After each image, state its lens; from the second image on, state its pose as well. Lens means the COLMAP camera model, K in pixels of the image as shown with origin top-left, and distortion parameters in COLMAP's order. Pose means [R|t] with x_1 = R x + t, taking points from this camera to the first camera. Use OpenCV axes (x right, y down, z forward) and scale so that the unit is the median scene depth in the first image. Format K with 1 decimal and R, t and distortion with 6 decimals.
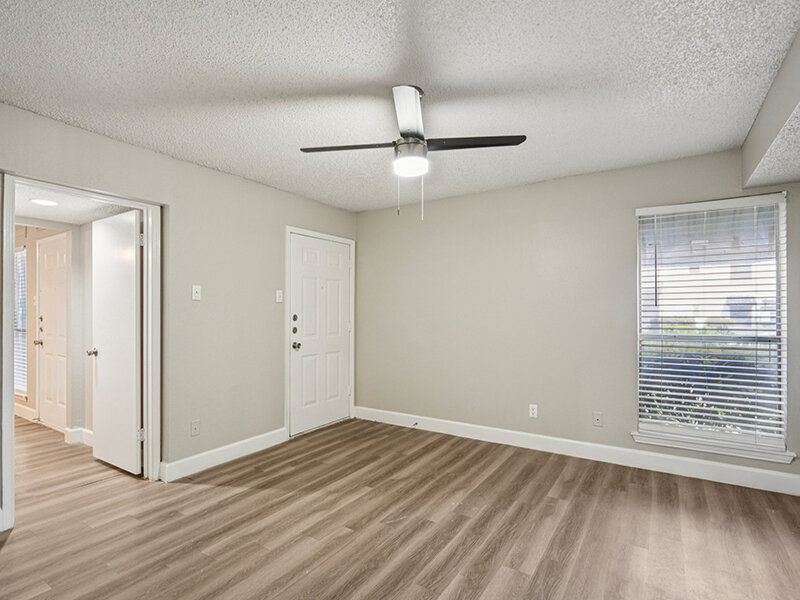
lens RADIAL K [[410.4, 0, 399.0], [0, 410.4, 309.6], [0, 0, 1]] dist [-0.000552, -0.000338]
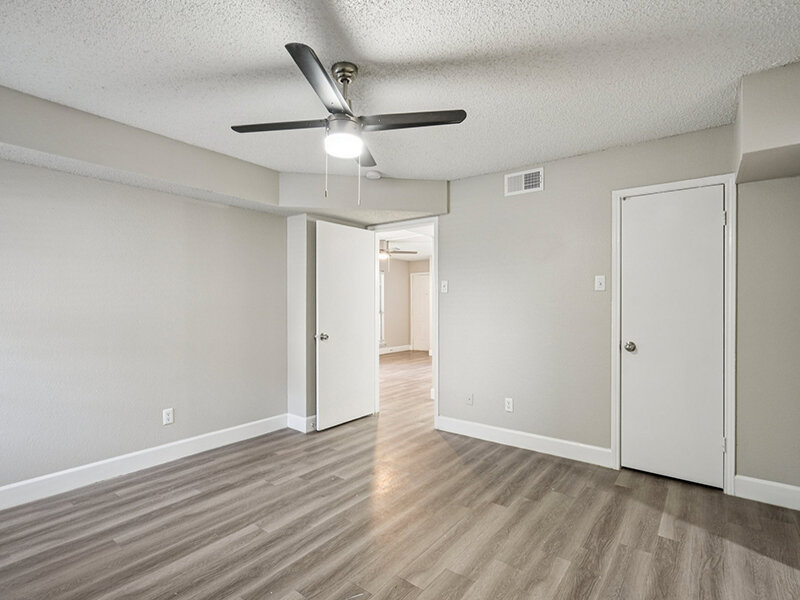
lens RADIAL K [[407.9, 0, 399.5], [0, 407.9, 303.7], [0, 0, 1]] dist [-0.000768, 0.000223]
pose [[-0.997319, 0.001622, 0.073155, -0.114062], [0.001284, 0.999988, -0.004672, 0.009901], [-0.073161, -0.004565, -0.997310, 1.322482]]
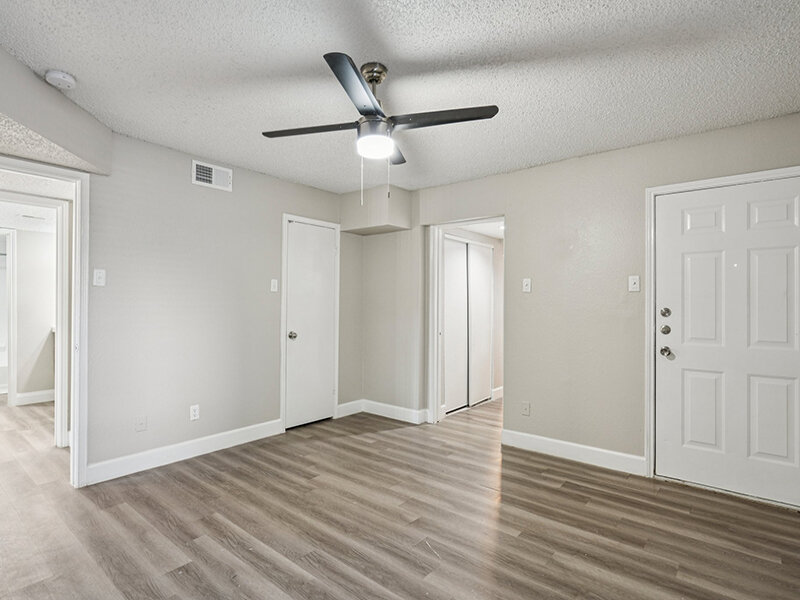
lens RADIAL K [[422.8, 0, 402.2], [0, 422.8, 301.4], [0, 0, 1]] dist [-0.002757, -0.000513]
pose [[-0.106005, -0.000073, -0.994366, 0.679249], [-0.002281, 0.999997, 0.000169, 0.001629], [0.994363, 0.002286, -0.106005, 0.806362]]
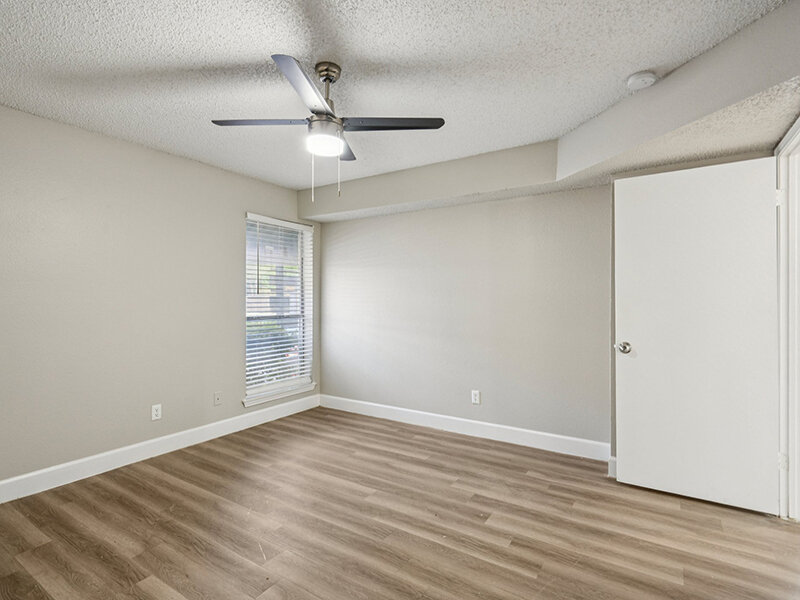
lens RADIAL K [[412.5, 0, 400.0], [0, 412.5, 300.0], [0, 0, 1]] dist [-0.003312, -0.000789]
pose [[-0.002042, -0.000683, 0.999998, -0.646742], [-0.004428, 0.999990, 0.000674, 0.006976], [-0.999988, -0.004427, -0.002045, 0.572234]]
